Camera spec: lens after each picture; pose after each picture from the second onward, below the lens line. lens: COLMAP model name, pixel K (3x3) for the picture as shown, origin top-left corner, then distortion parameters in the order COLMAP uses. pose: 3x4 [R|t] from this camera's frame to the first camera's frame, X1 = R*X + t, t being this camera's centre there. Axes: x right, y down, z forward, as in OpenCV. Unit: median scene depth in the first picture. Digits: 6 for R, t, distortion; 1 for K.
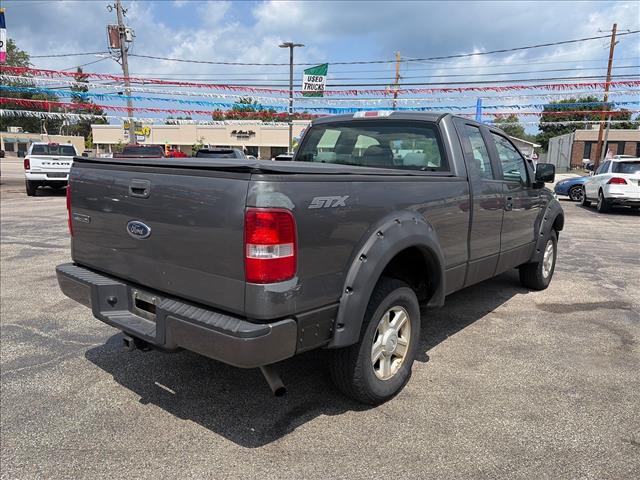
lens RADIAL K [[485.1, 0, 324.2], [0, 485.1, 242.1], [0, 0, 1]] dist [0.003216, -0.005502]
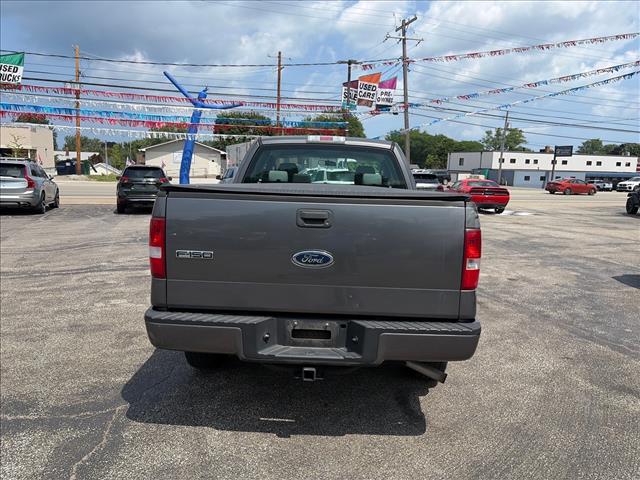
lens RADIAL K [[486.4, 0, 317.0], [0, 486.4, 240.0], [0, 0, 1]] dist [0.020718, -0.002589]
pose [[0.802247, -0.082953, 0.591200, -0.566122], [0.091585, 0.995678, 0.015427, -0.046729], [-0.589925, 0.041769, 0.806377, 0.101629]]
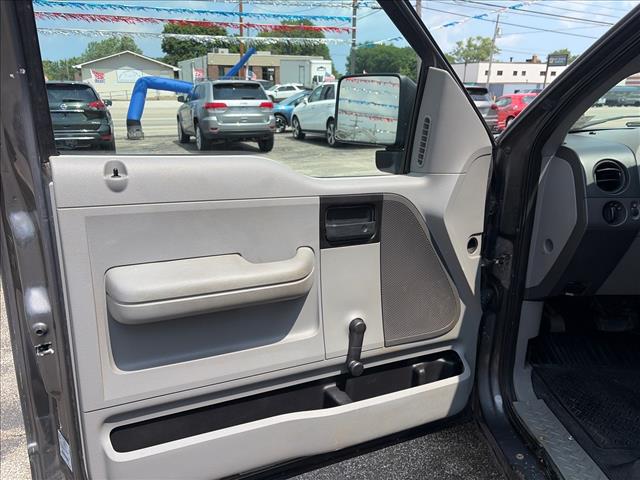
lens RADIAL K [[485.1, 0, 324.2], [0, 485.1, 242.1], [0, 0, 1]] dist [0.003216, -0.005502]
pose [[0.740429, -0.216436, 0.636334, -0.090437], [0.123272, 0.974405, 0.187987, -0.210957], [-0.660734, -0.060749, 0.748158, 1.246382]]
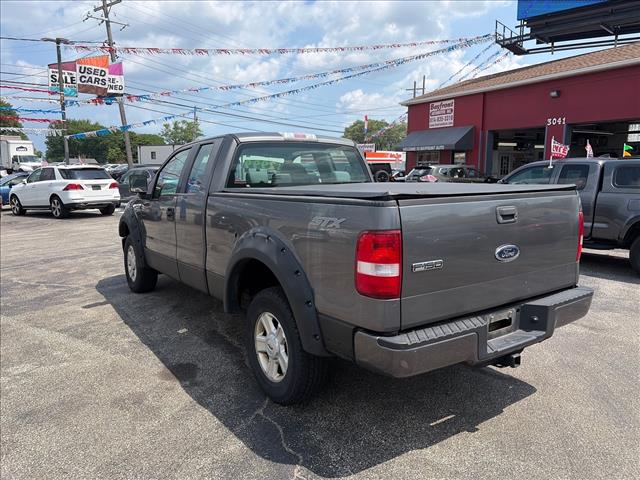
lens RADIAL K [[485.1, 0, 324.2], [0, 485.1, 242.1], [0, 0, 1]] dist [0.003216, -0.005502]
pose [[0.273425, -0.166946, 0.947295, -0.873093], [0.172476, 0.977371, 0.122463, -0.145120], [-0.946304, 0.129901, 0.296032, 0.618093]]
